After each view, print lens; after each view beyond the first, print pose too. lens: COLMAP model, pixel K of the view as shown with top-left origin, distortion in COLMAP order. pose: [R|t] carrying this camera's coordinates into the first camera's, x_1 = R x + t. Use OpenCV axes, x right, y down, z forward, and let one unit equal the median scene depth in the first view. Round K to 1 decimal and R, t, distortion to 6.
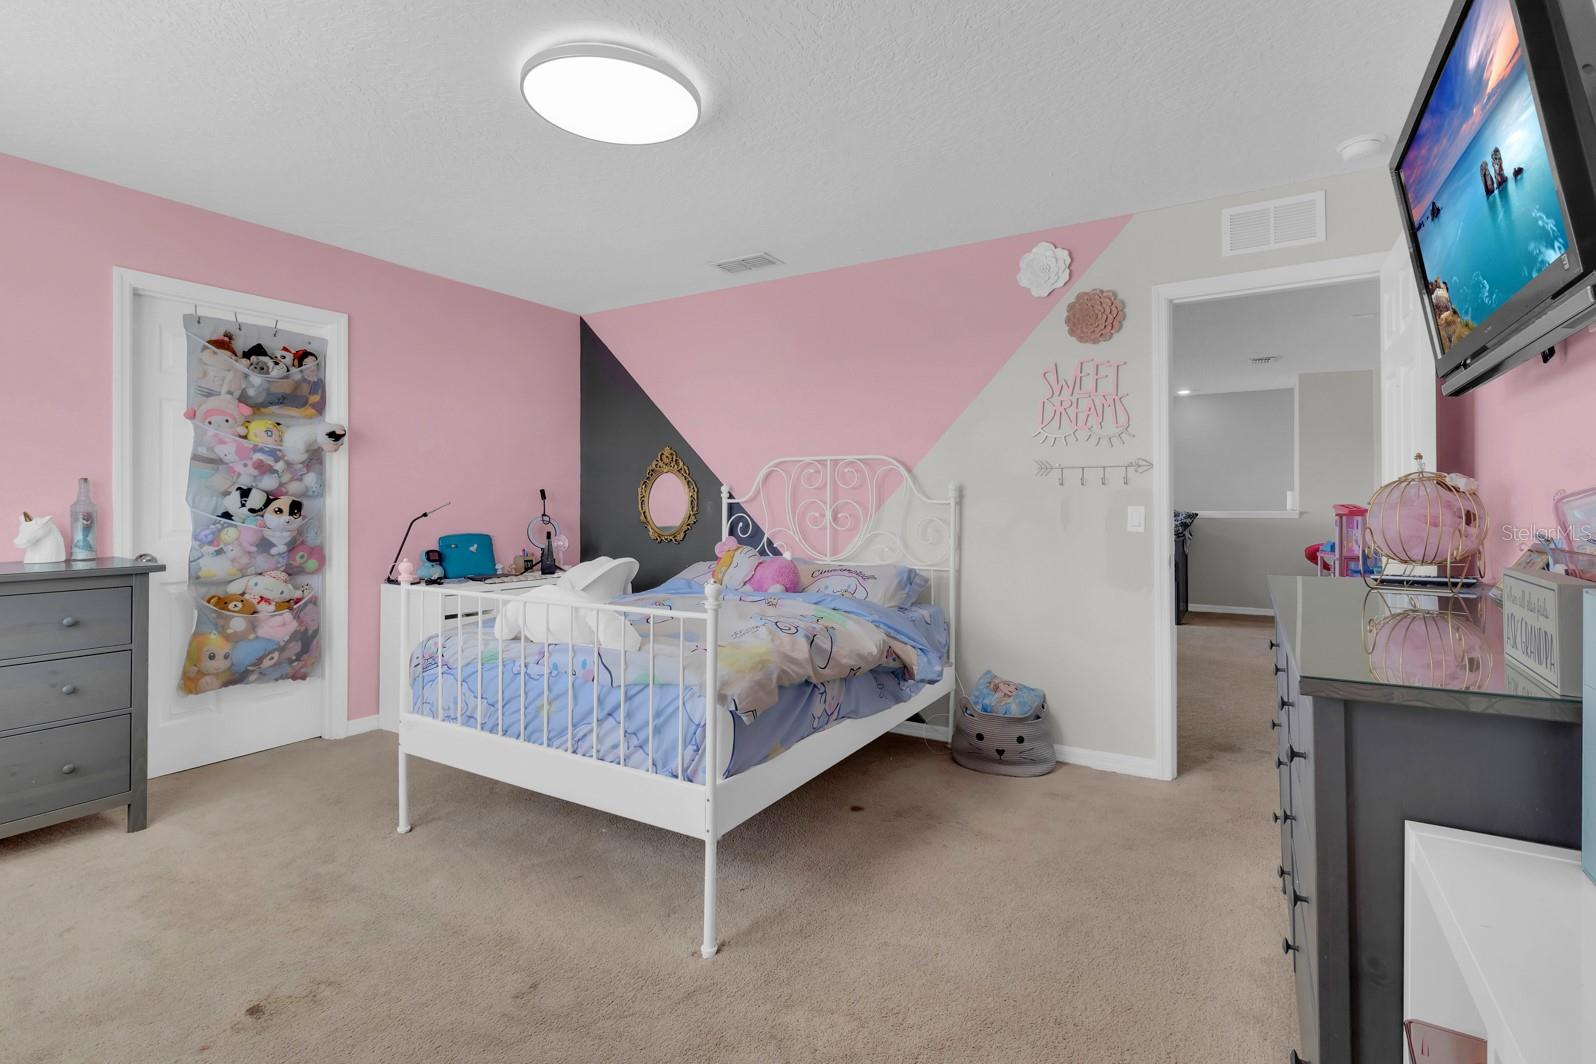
lens RADIAL K [[772.3, 0, 796.3], [0, 772.3, 521.1], [0, 0, 1]] dist [0.001985, 0.001065]
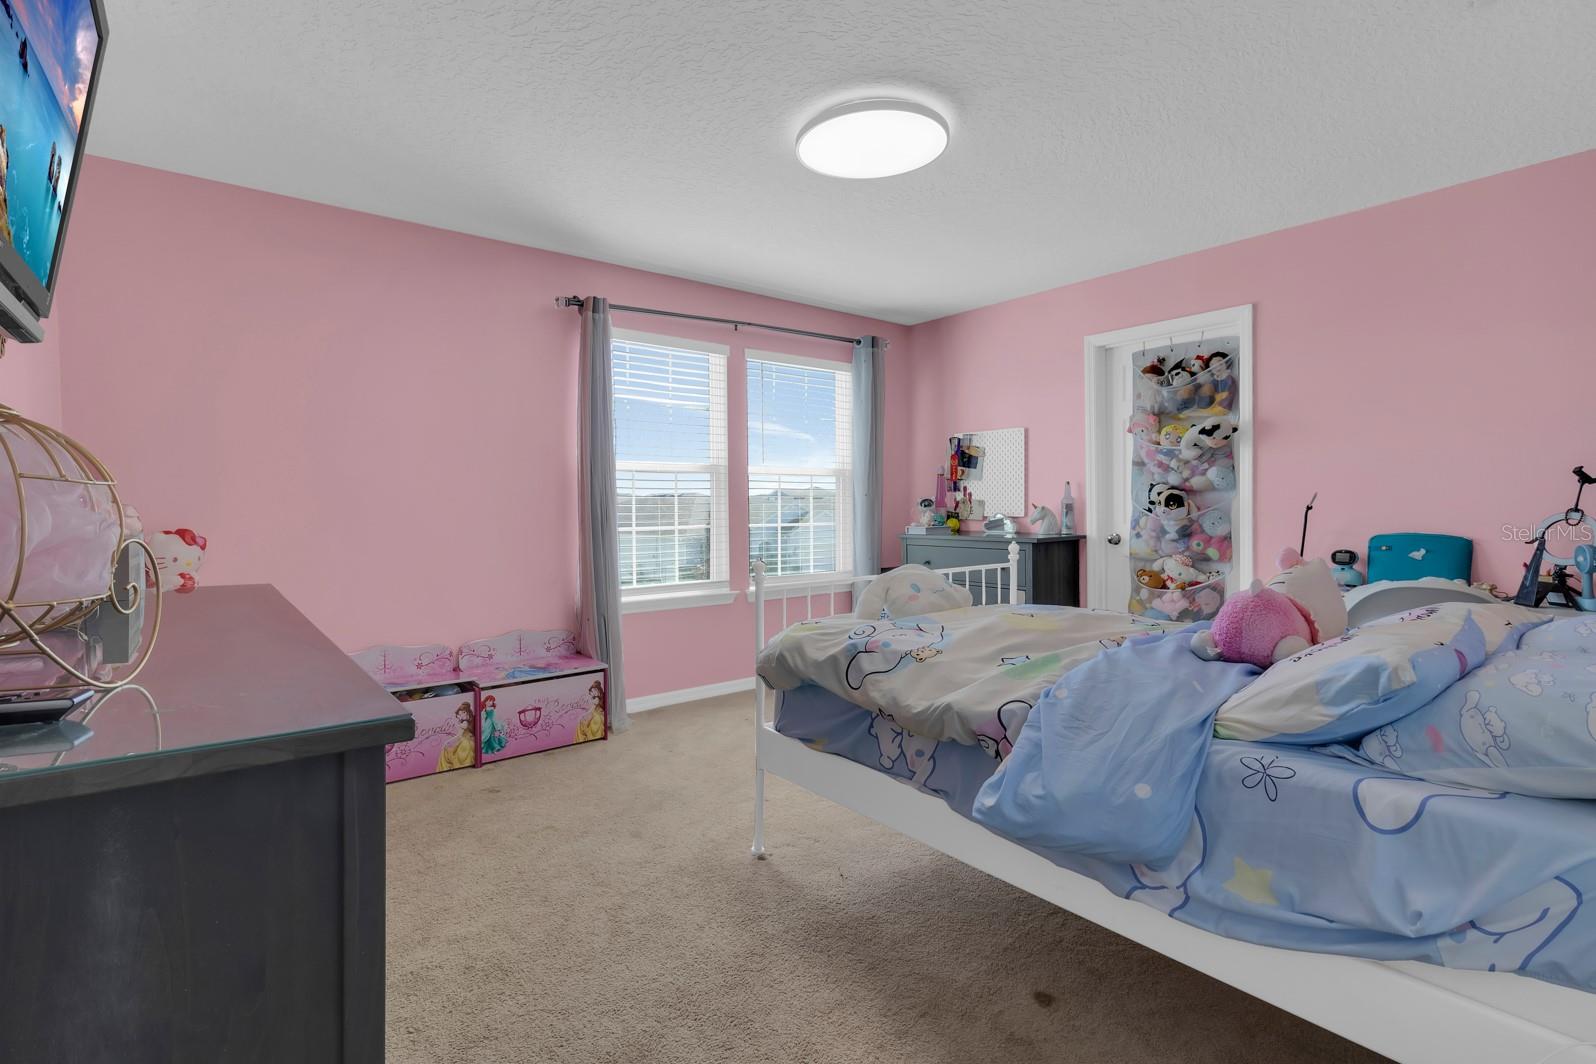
lens RADIAL K [[743.4, 0, 799.4], [0, 743.4, 528.5], [0, 0, 1]] dist [-0.000324, -0.000141]
pose [[-0.322761, 0.032297, -0.945929, 0.559302], [-0.013926, 0.999147, 0.038866, -0.010033], [0.946378, 0.025718, -0.322036, 0.828257]]
